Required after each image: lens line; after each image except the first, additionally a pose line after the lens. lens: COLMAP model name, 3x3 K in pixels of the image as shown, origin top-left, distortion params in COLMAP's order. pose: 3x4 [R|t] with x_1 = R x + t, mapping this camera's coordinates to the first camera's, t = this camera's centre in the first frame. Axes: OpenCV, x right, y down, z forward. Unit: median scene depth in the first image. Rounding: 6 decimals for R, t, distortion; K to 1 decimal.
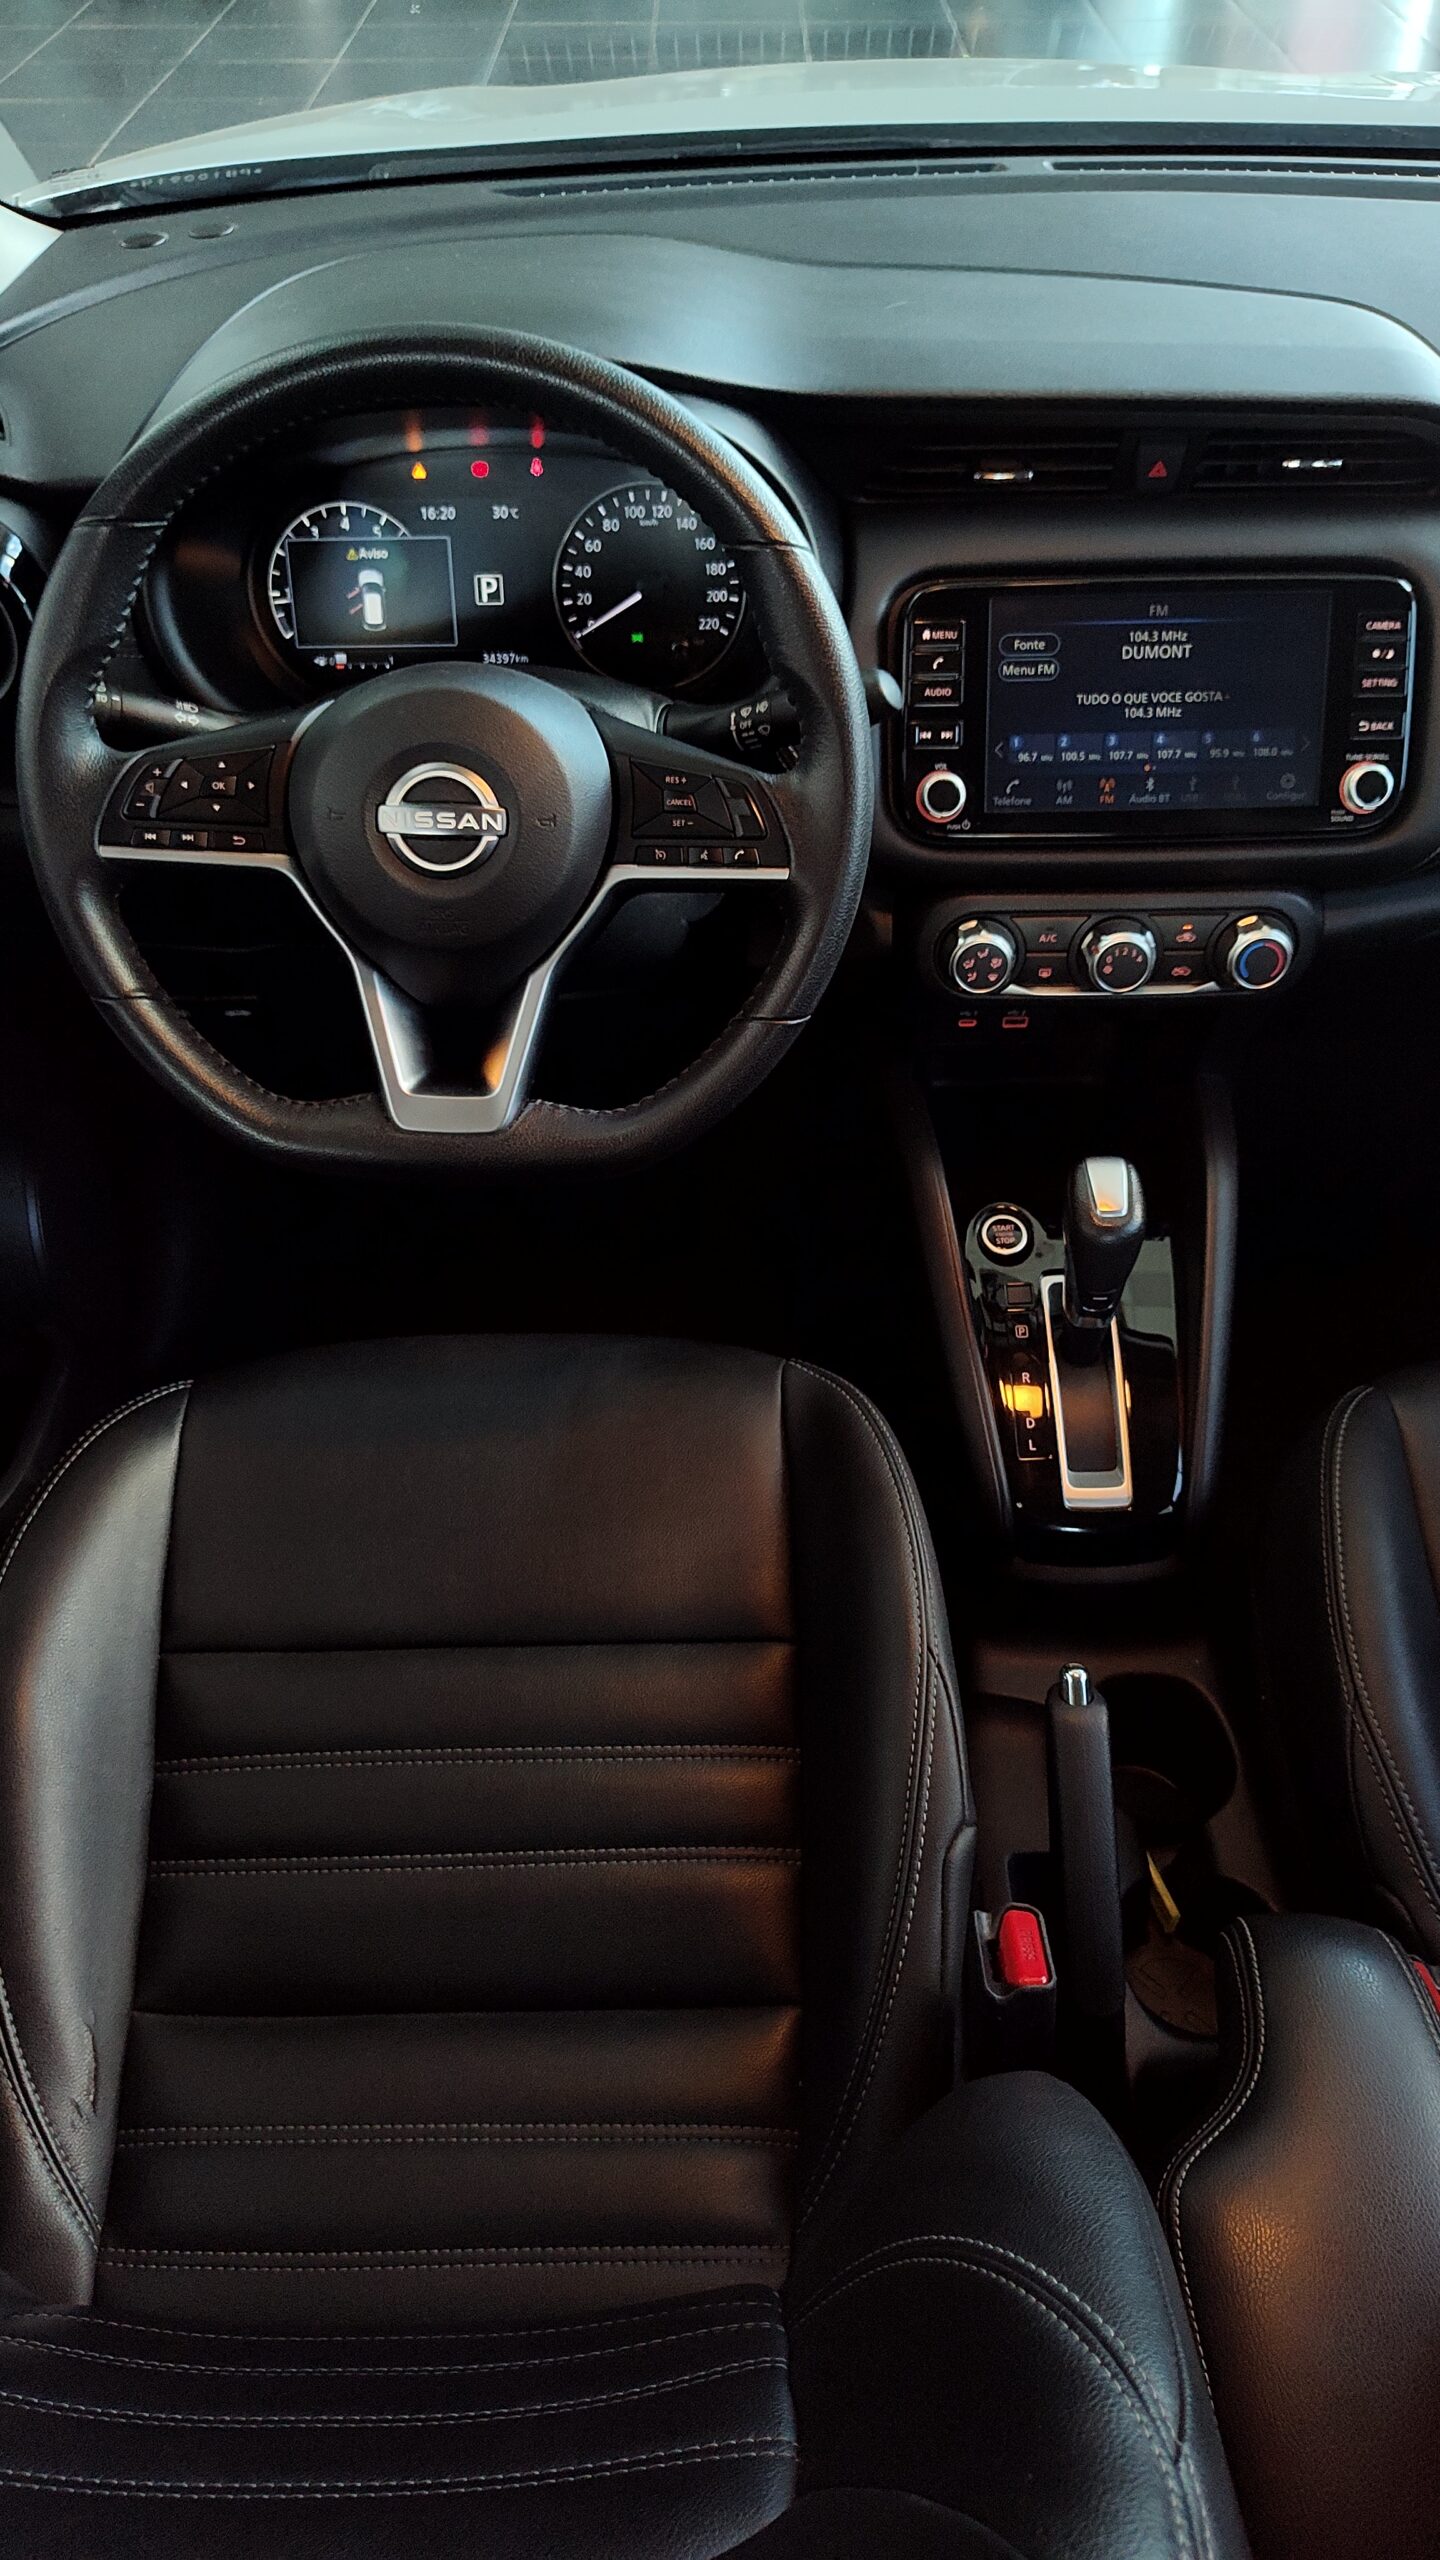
lens RADIAL K [[1738.7, 0, 726.9], [0, 1738.7, 1287.7], [0, 0, 1]] dist [0.043850, -0.042314]
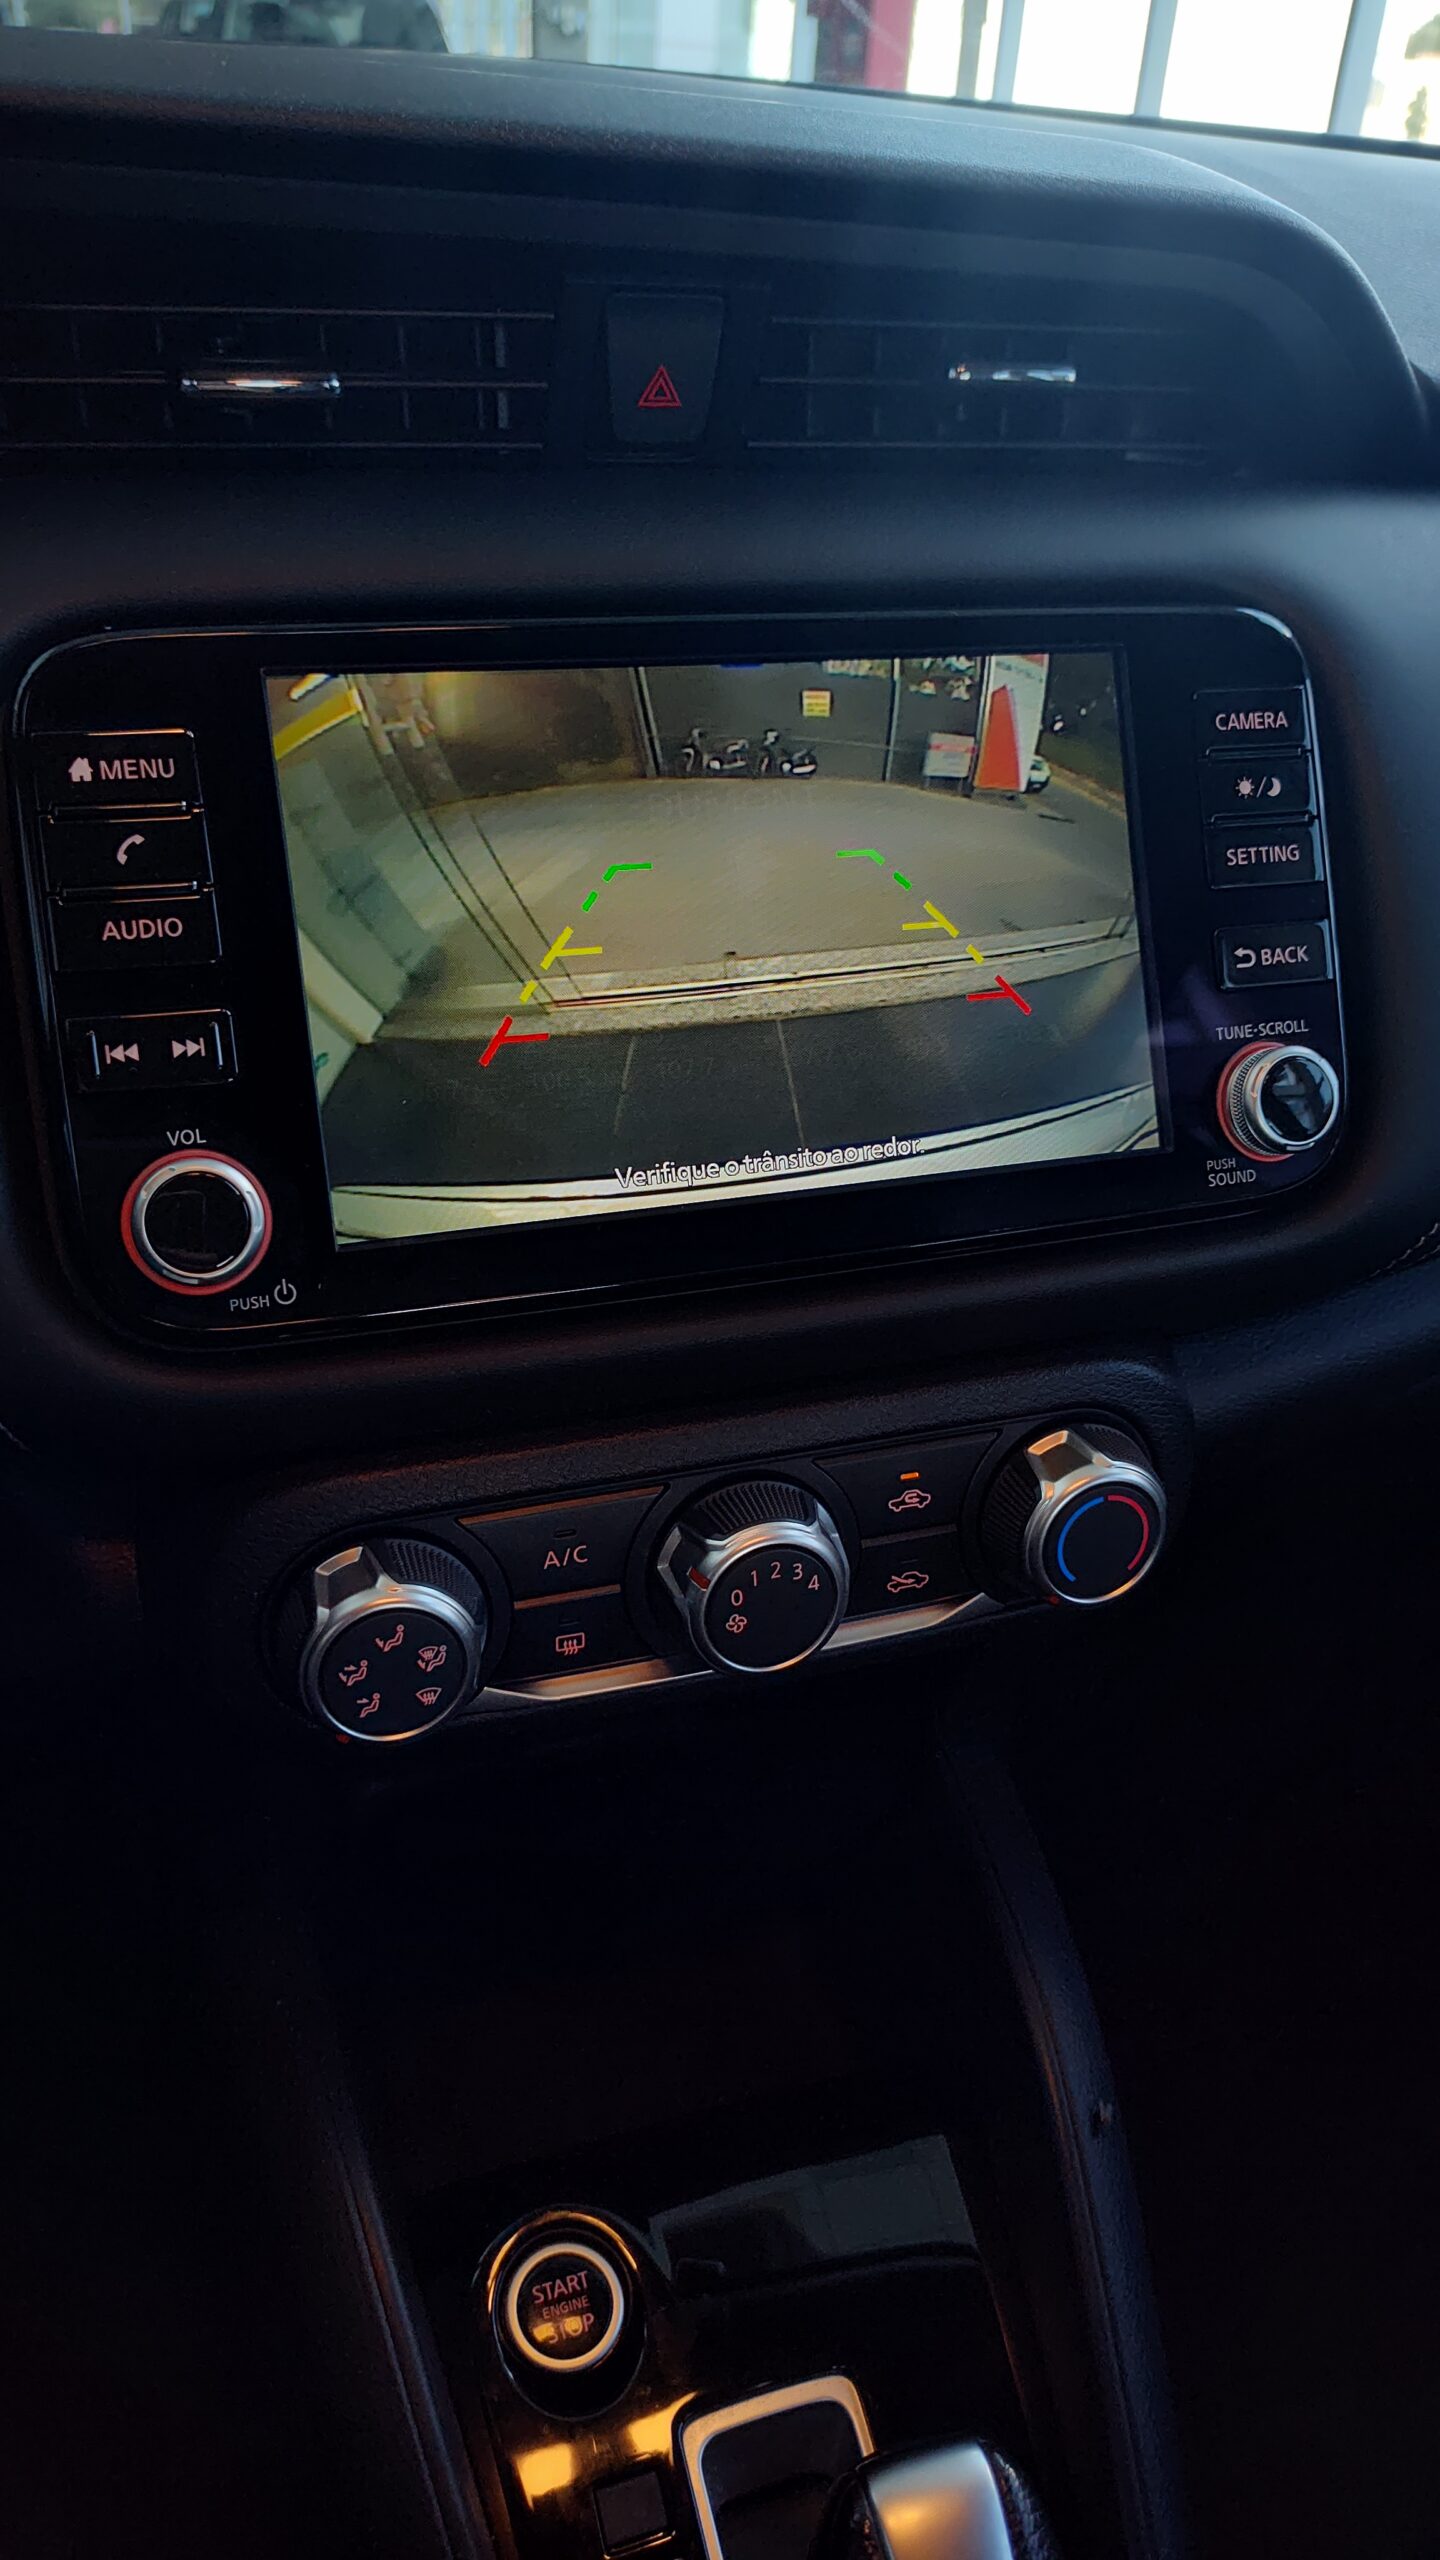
lens RADIAL K [[1738.7, 0, 726.9], [0, 1738.7, 1287.7], [0, 0, 1]] dist [0.043850, -0.042314]
pose [[0.950605, -0.112583, 0.289267, 0.122793], [0.166734, 0.971251, -0.169917, -0.197202], [-0.261821, 0.209754, 0.942047, 0.665908]]
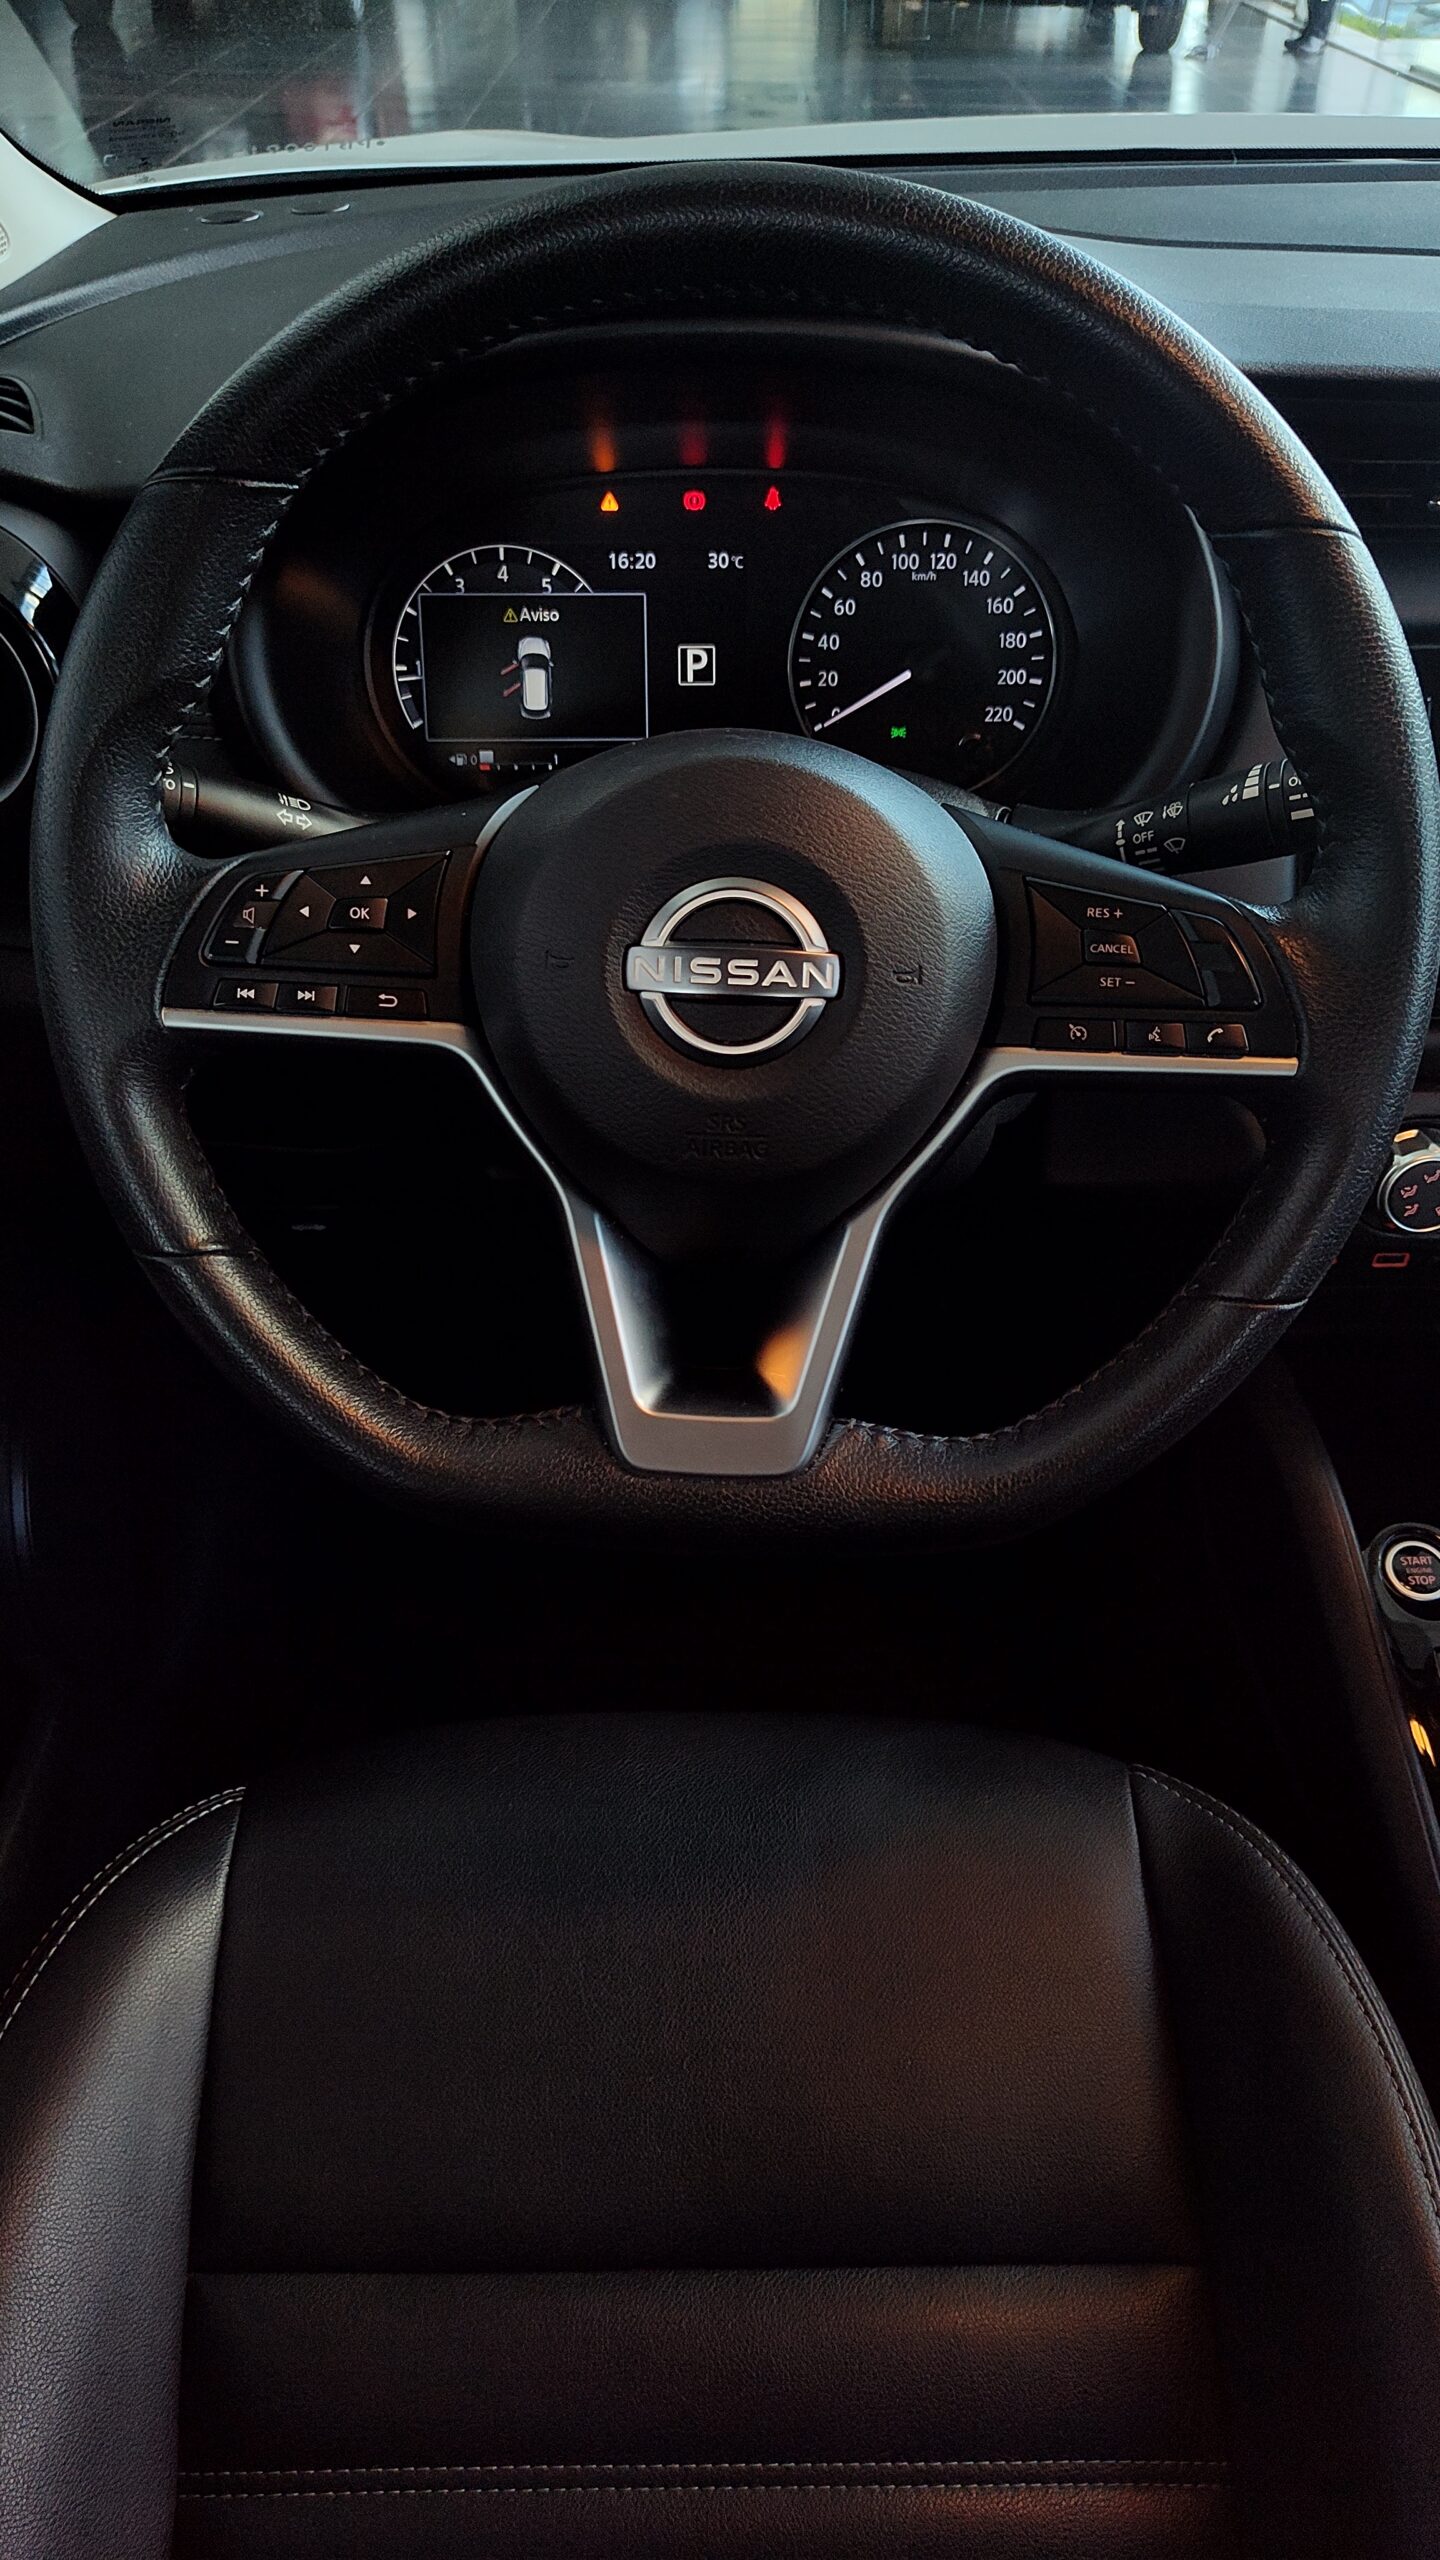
lens RADIAL K [[1707.2, 0, 720.0], [0, 1707.2, 1280.0], [0, 0, 1]] dist [0.024717, 0.001557]
pose [[0.999902, 0.012732, 0.005746, -0.141066], [-0.012160, 0.995829, -0.090424, -0.090599], [-0.006873, 0.090345, 0.995887, 0.351799]]
